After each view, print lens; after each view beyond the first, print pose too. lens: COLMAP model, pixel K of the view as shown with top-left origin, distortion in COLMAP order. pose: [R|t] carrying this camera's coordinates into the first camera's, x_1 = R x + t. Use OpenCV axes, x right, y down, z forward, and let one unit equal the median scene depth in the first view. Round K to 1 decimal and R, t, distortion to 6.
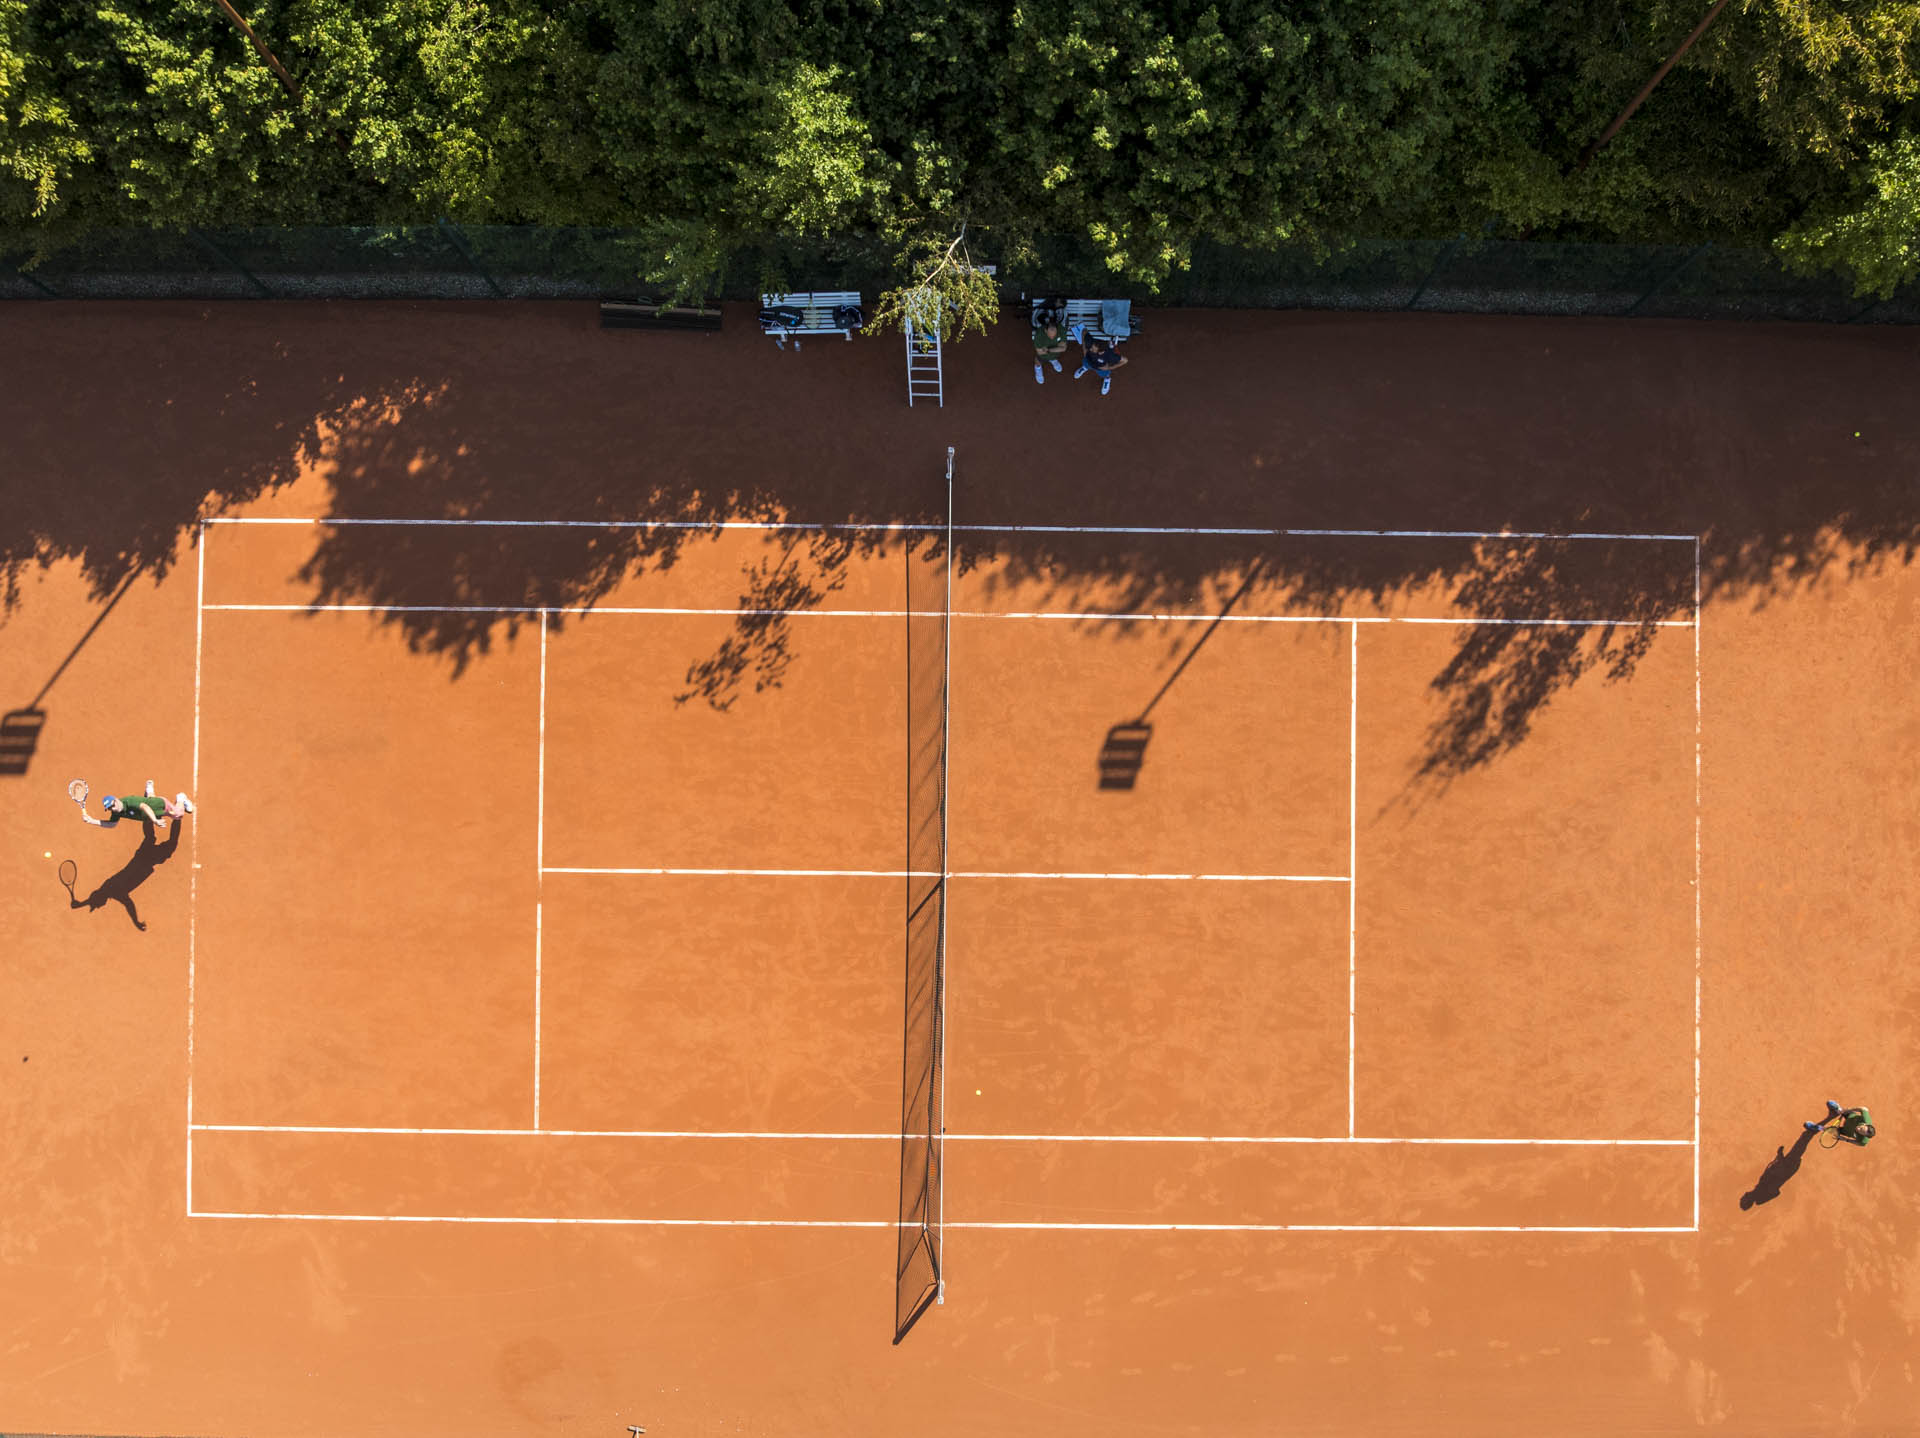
lens RADIAL K [[1336.9, 0, 952.9], [0, 1336.9, 726.7], [0, 0, 1]] dist [-0.041247, 0.022253]
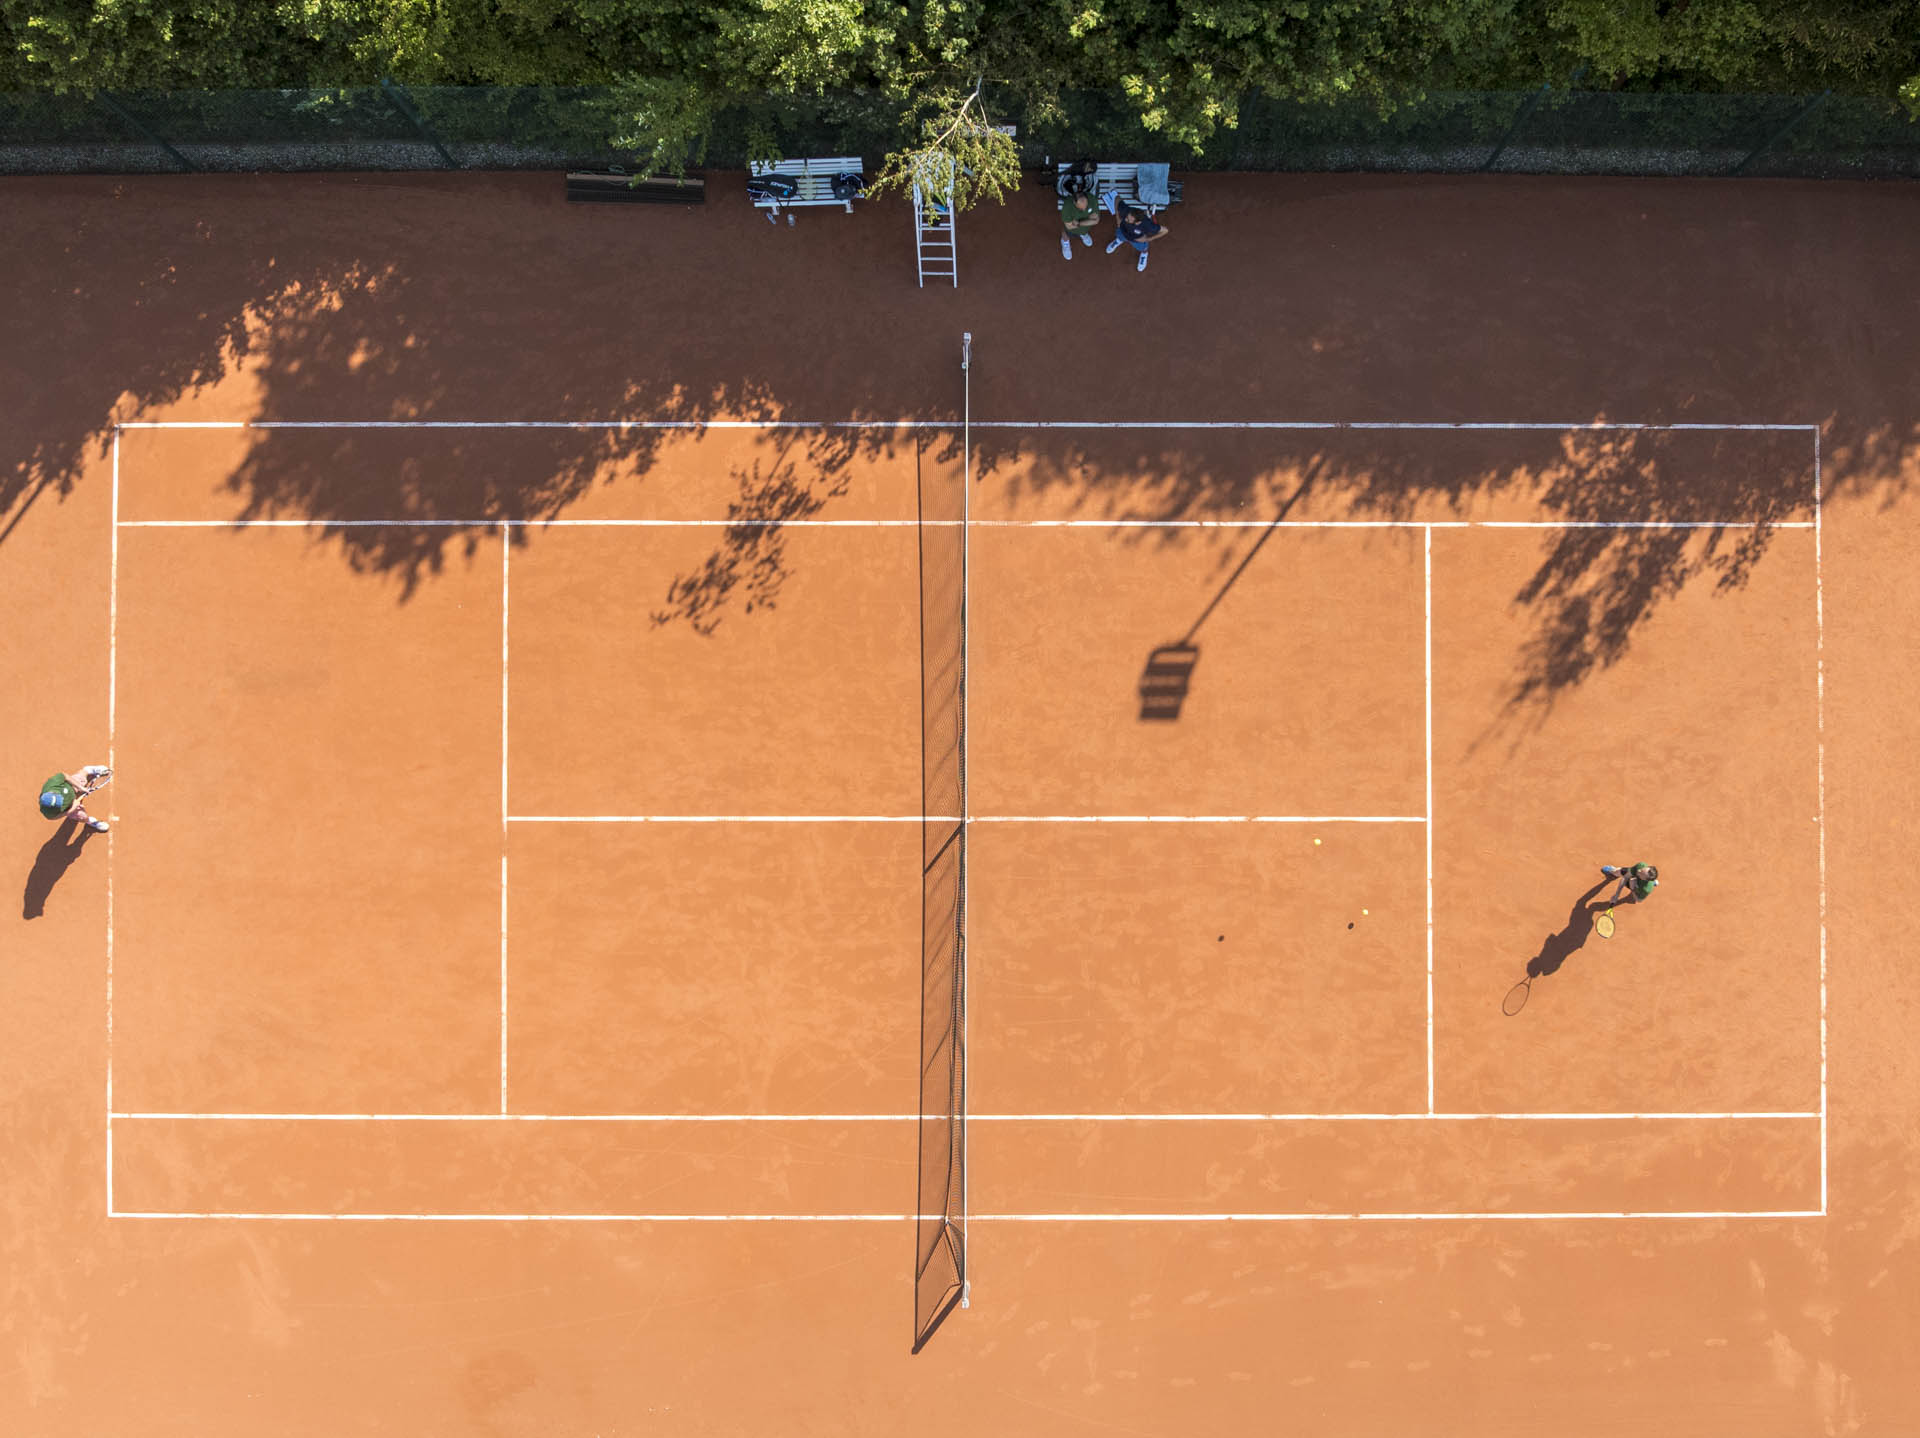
lens RADIAL K [[1336.9, 0, 974.0], [0, 1336.9, 685.8], [0, 0, 1]] dist [-0.041247, 0.022253]
pose [[0.999944, -0.010401, 0.001944, -0.000957], [0.010392, 0.999935, 0.004793, 0.018991], [-0.001993, -0.004772, 0.999987, 0.122959]]
